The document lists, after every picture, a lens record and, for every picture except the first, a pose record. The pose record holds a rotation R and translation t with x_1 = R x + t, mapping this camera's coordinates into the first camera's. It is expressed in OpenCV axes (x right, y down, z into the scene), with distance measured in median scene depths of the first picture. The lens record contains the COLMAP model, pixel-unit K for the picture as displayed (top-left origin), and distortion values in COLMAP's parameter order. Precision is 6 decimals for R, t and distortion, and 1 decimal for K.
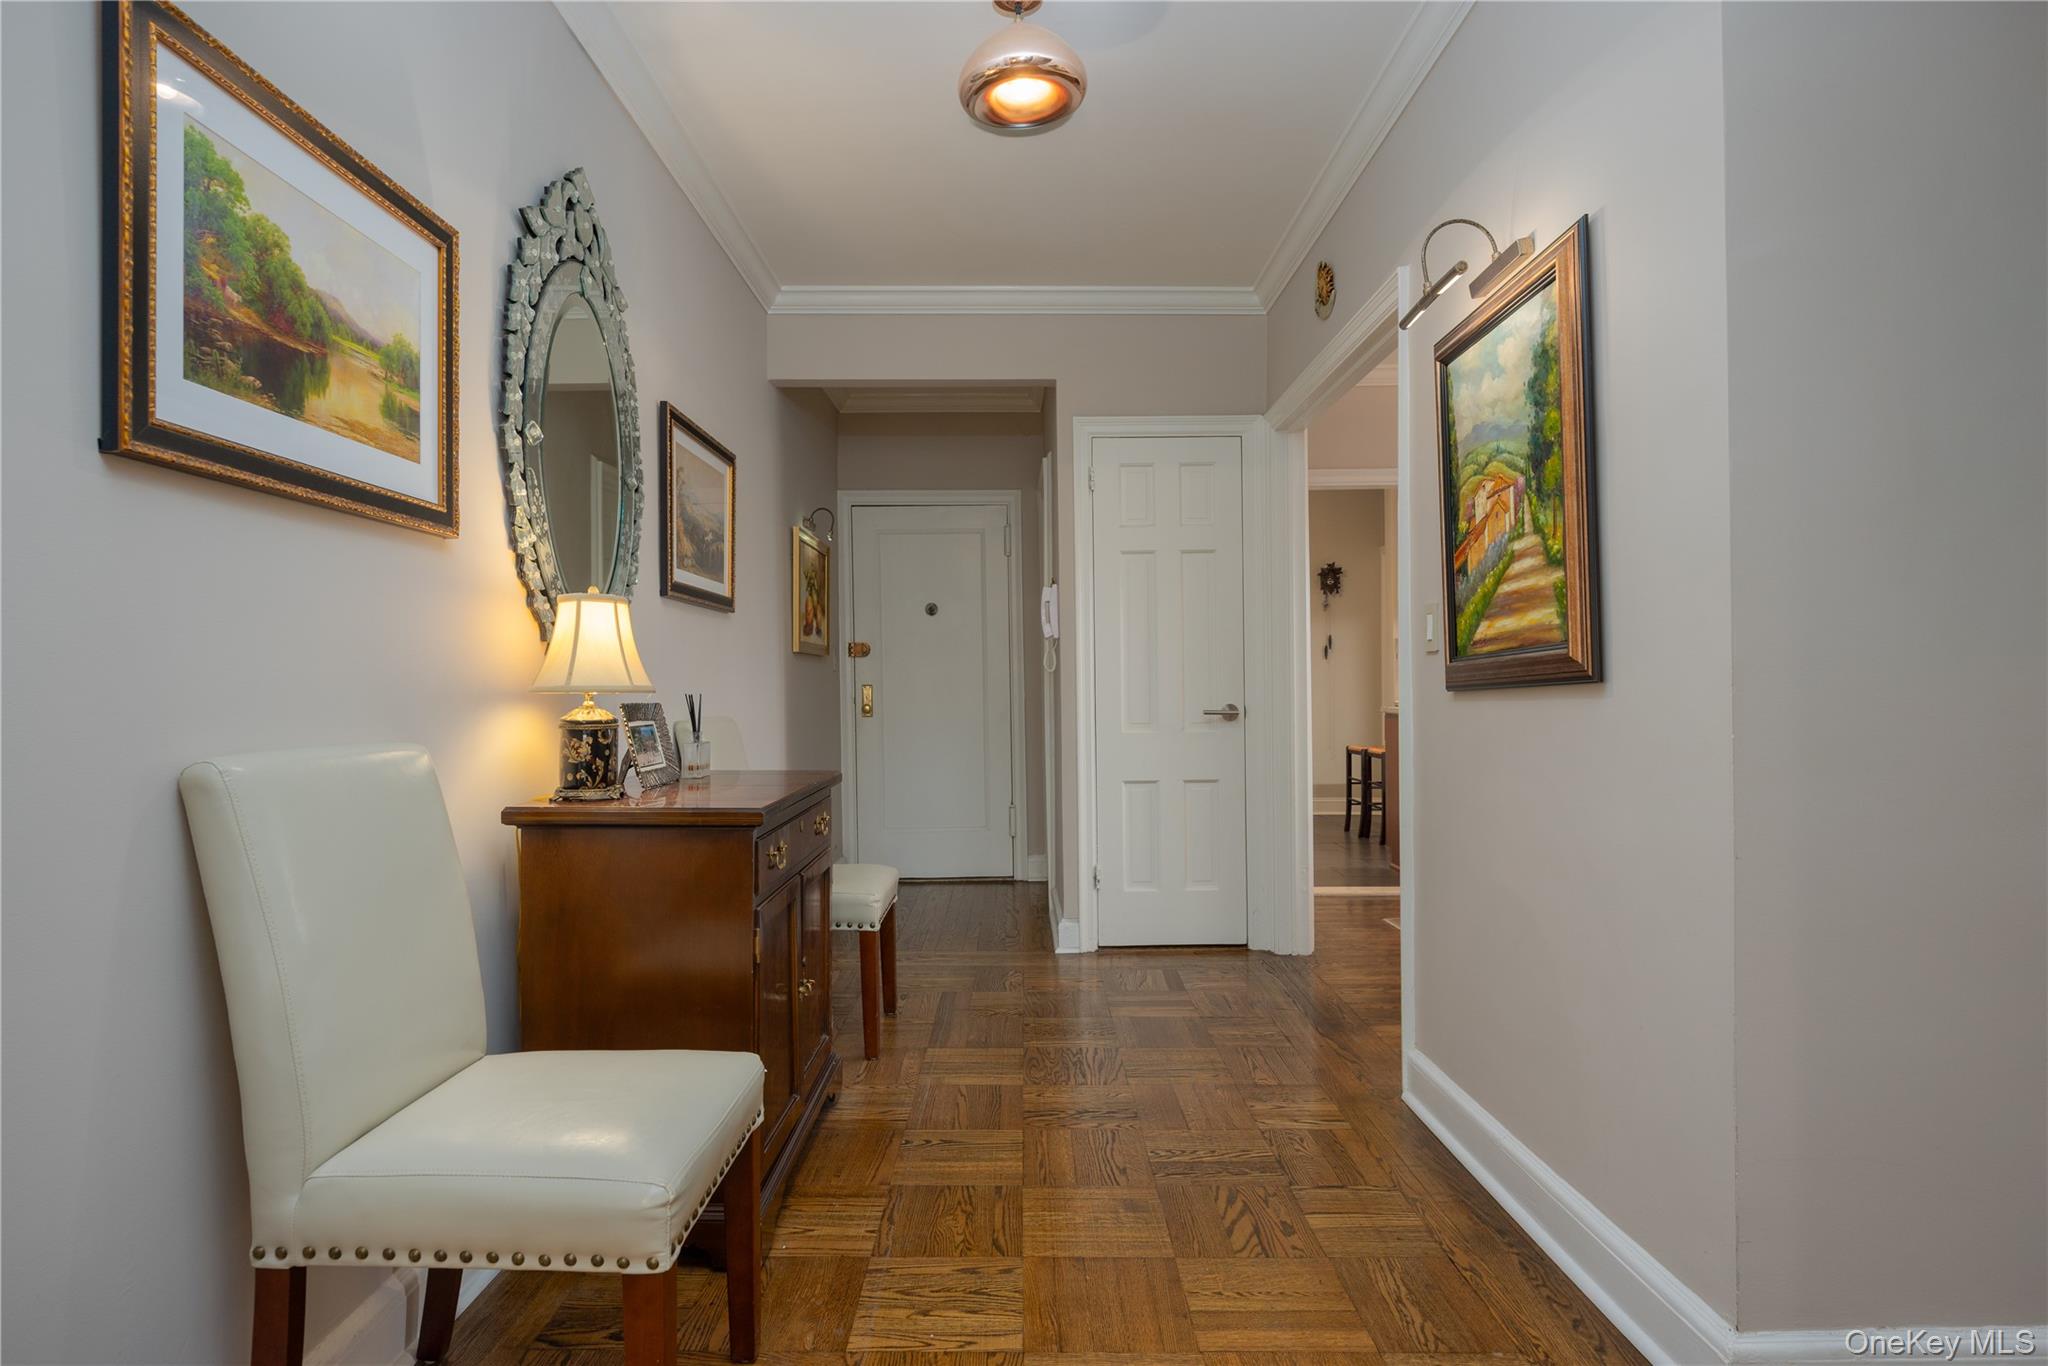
lens RADIAL K [[1050.7, 0, 1025.9], [0, 1050.7, 681.3], [0, 0, 1]] dist [-0.001227, 0.000090]
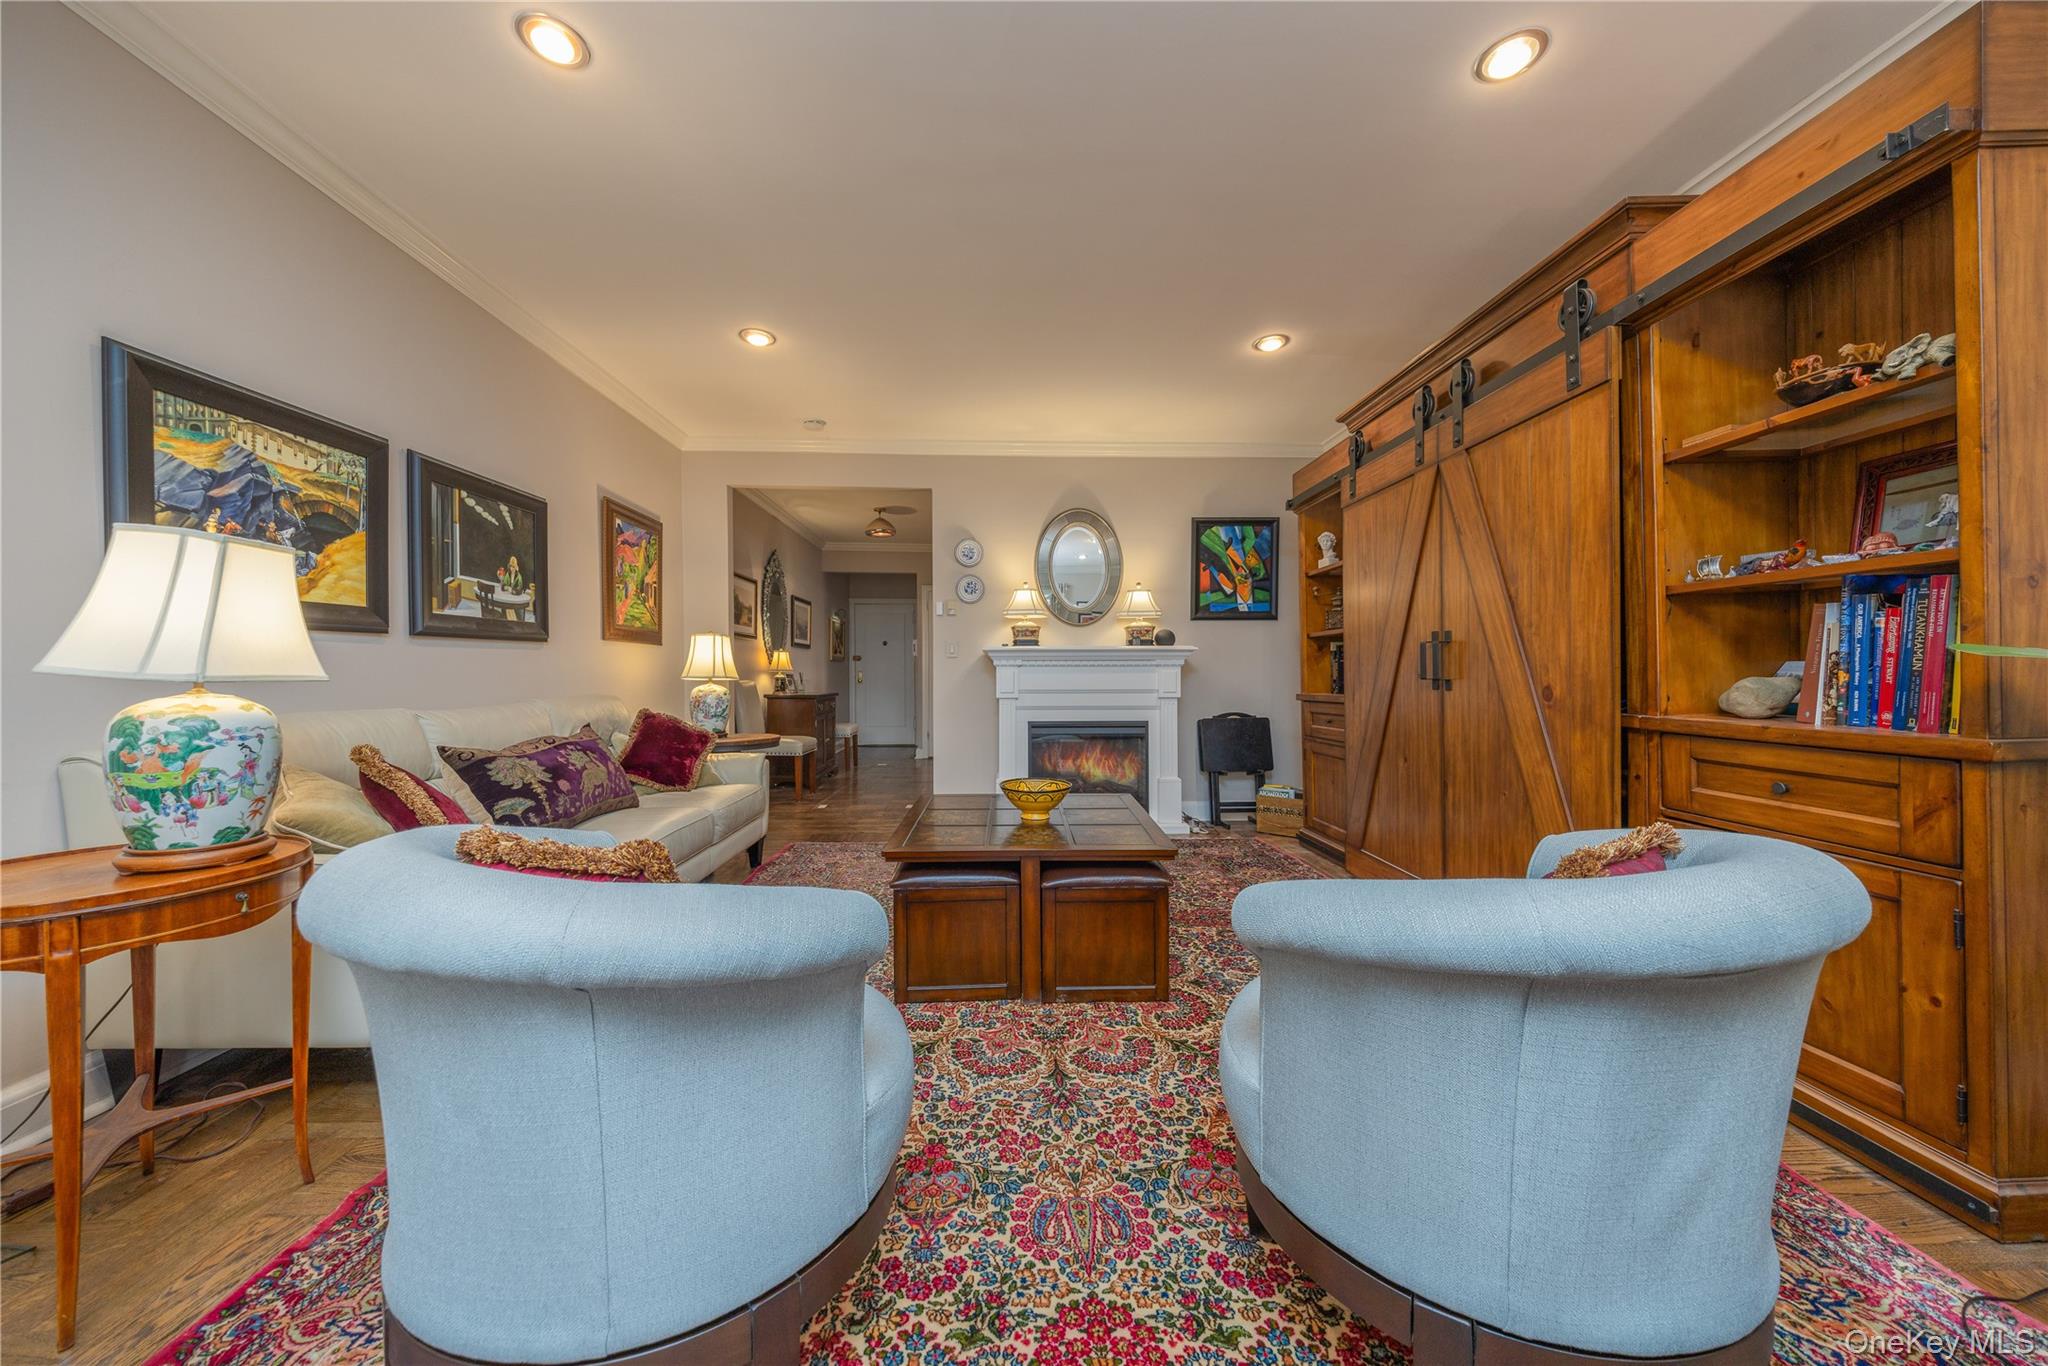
lens RADIAL K [[714.7, 0, 1022.1], [0, 714.7, 676.5], [0, 0, 1]] dist [0.000033, -0.000017]
pose [[0.999735, 0.006893, 0.021961, 0.491818], [-0.007007, 0.999962, 0.005098, 0.007894], [-0.021925, -0.005250, 0.999746, -1.834419]]
